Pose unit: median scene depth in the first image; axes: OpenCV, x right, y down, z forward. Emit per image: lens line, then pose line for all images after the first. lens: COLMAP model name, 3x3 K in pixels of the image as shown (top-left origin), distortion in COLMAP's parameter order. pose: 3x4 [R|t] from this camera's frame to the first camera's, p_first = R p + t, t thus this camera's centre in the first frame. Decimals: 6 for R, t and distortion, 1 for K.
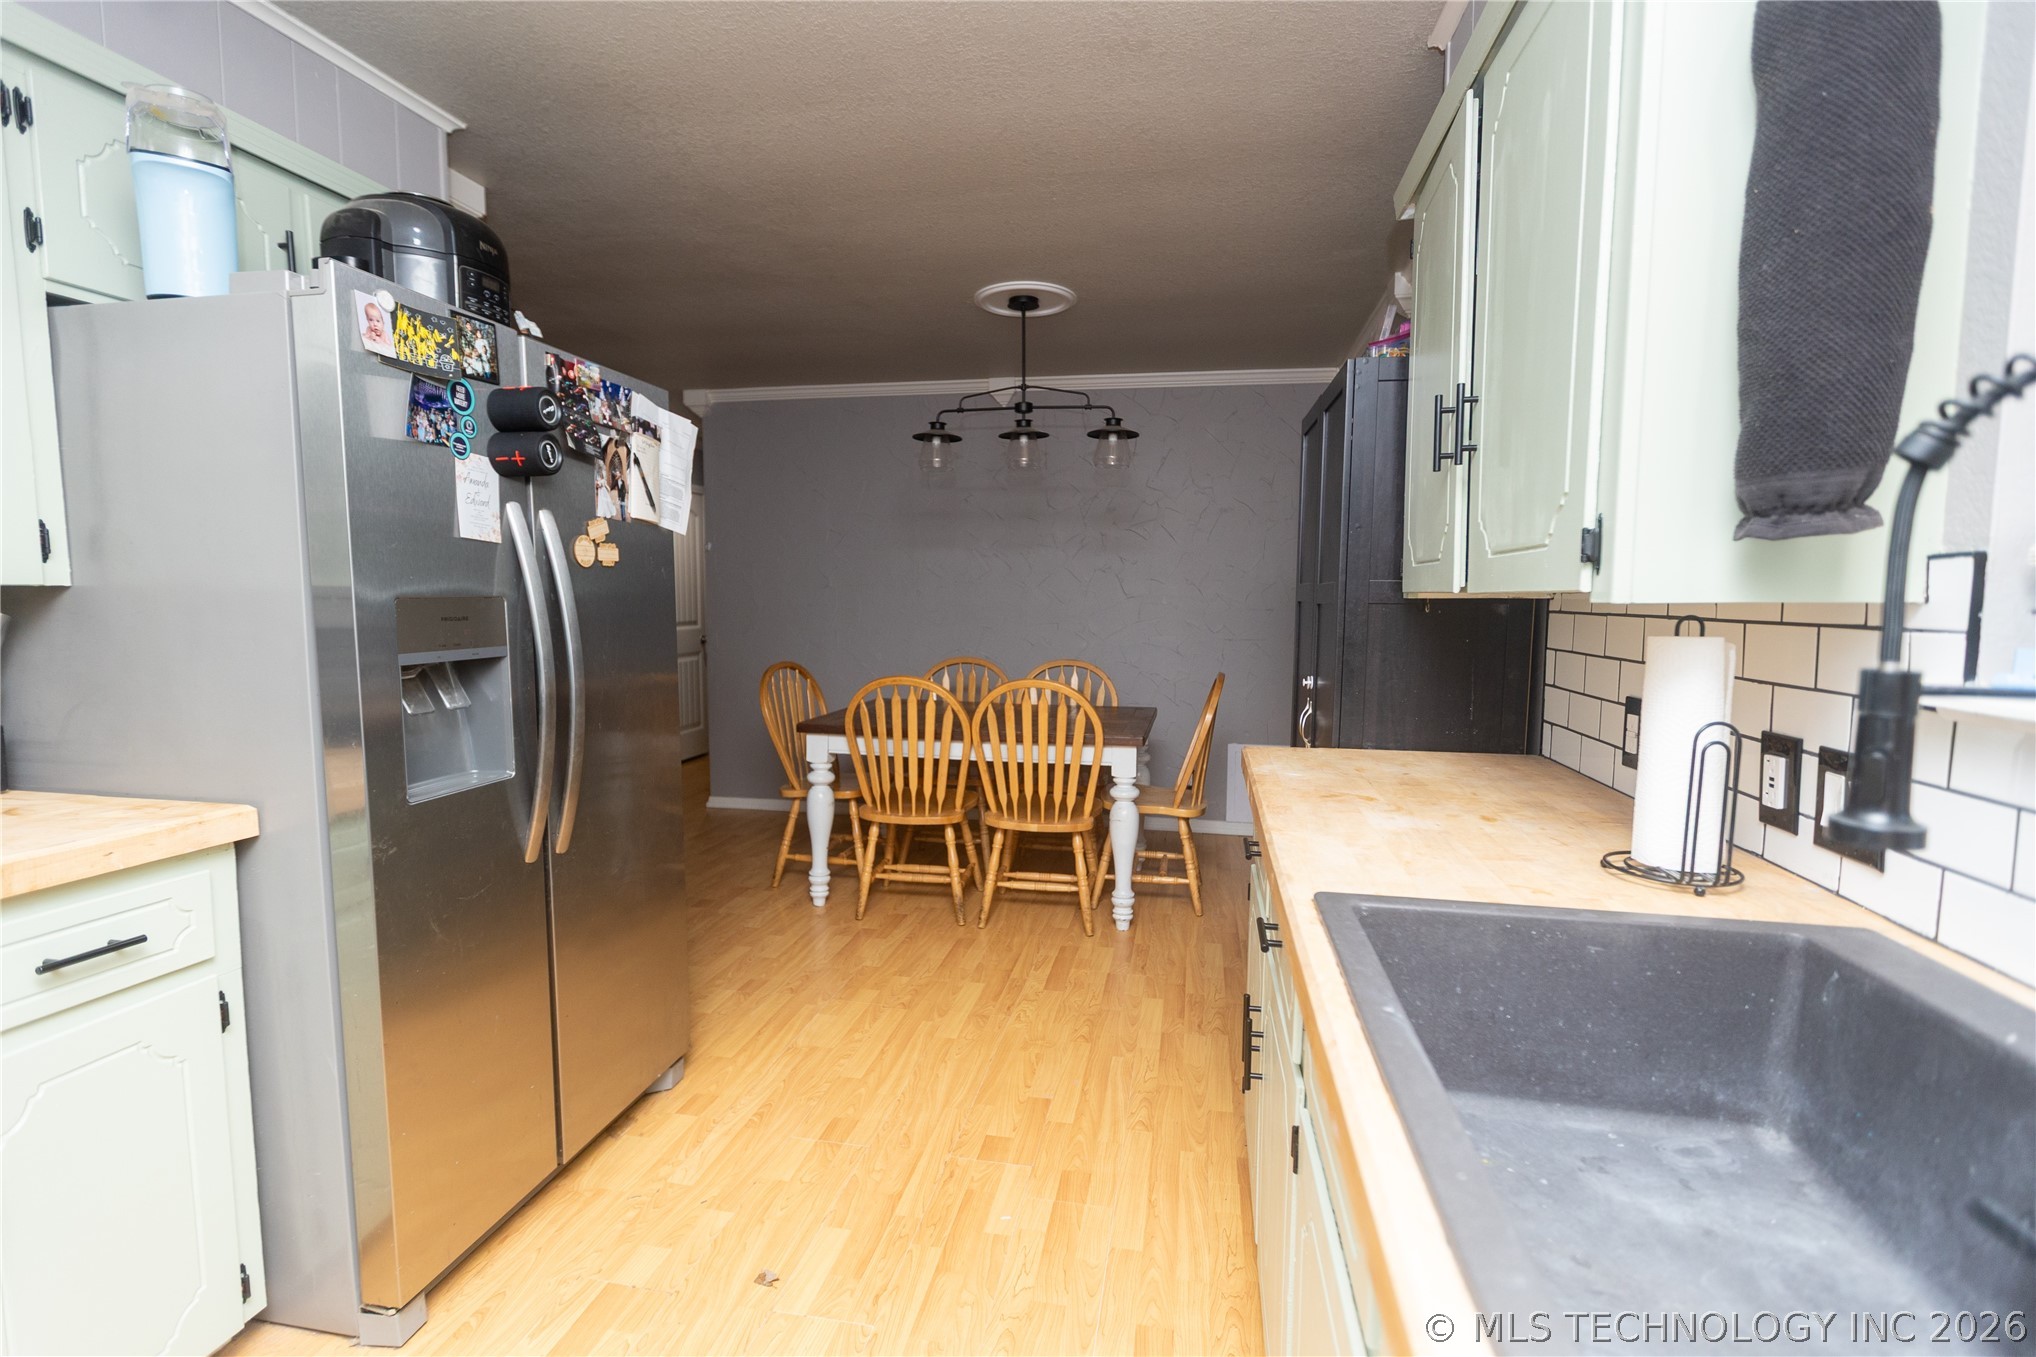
lens RADIAL K [[927.3, 0, 1005.0], [0, 927.3, 684.5], [0, 0, 1]] dist [0.011487, -0.001169]
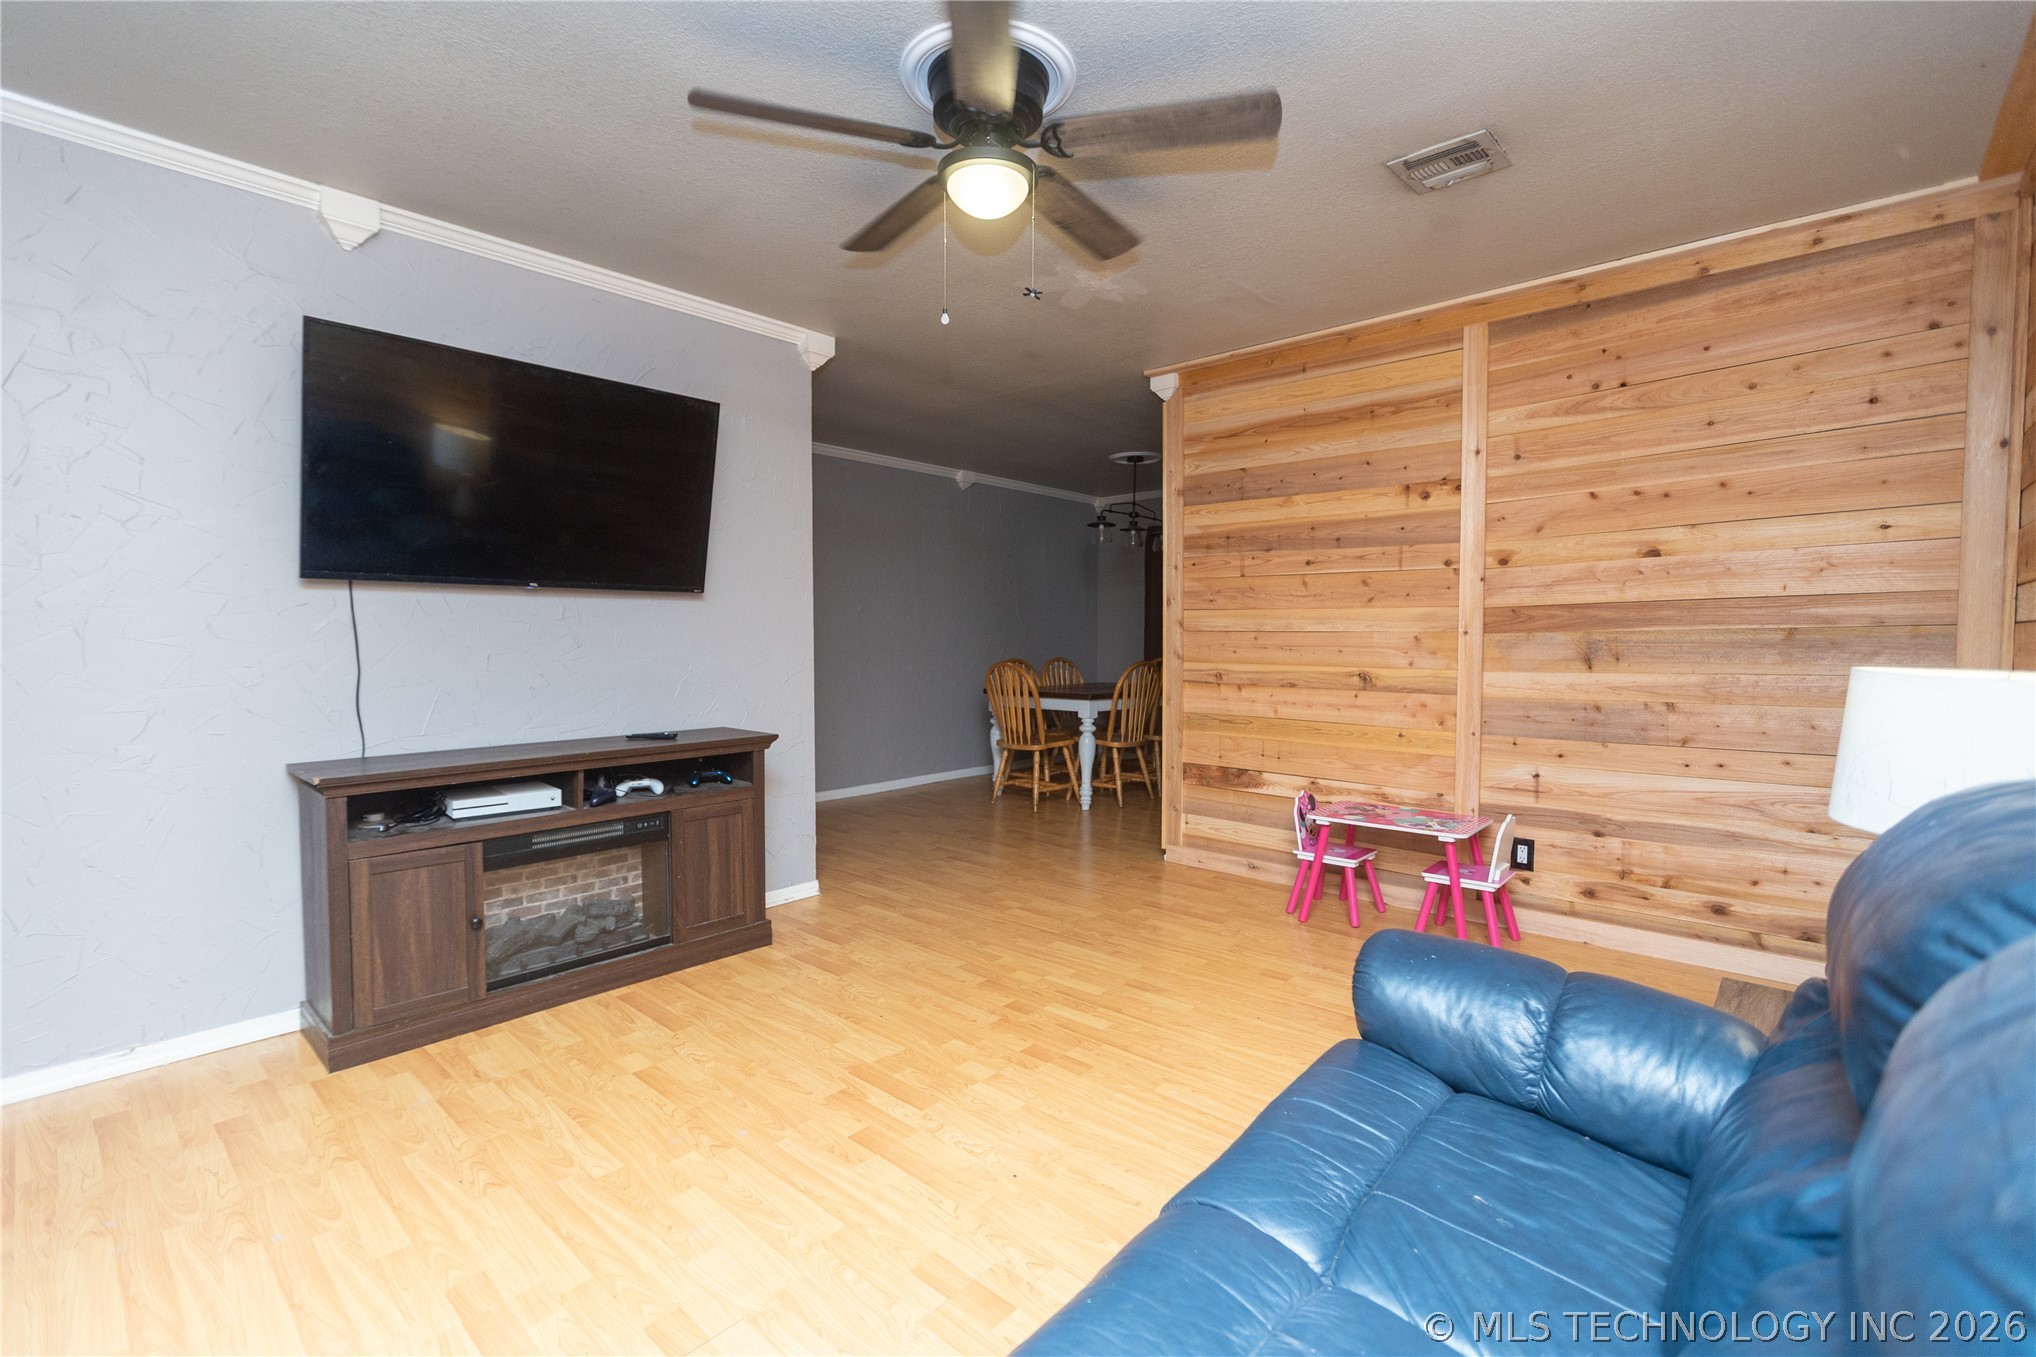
lens RADIAL K [[927.3, 0, 1011.6], [0, 927.3, 676.9], [0, 0, 1]] dist [0.011487, -0.001169]
pose [[0.502234, -0.045370, 0.863541, -1.651165], [0.067422, 0.997637, 0.013203, -0.018312], [-0.862100, 0.051591, 0.504106, 0.289977]]
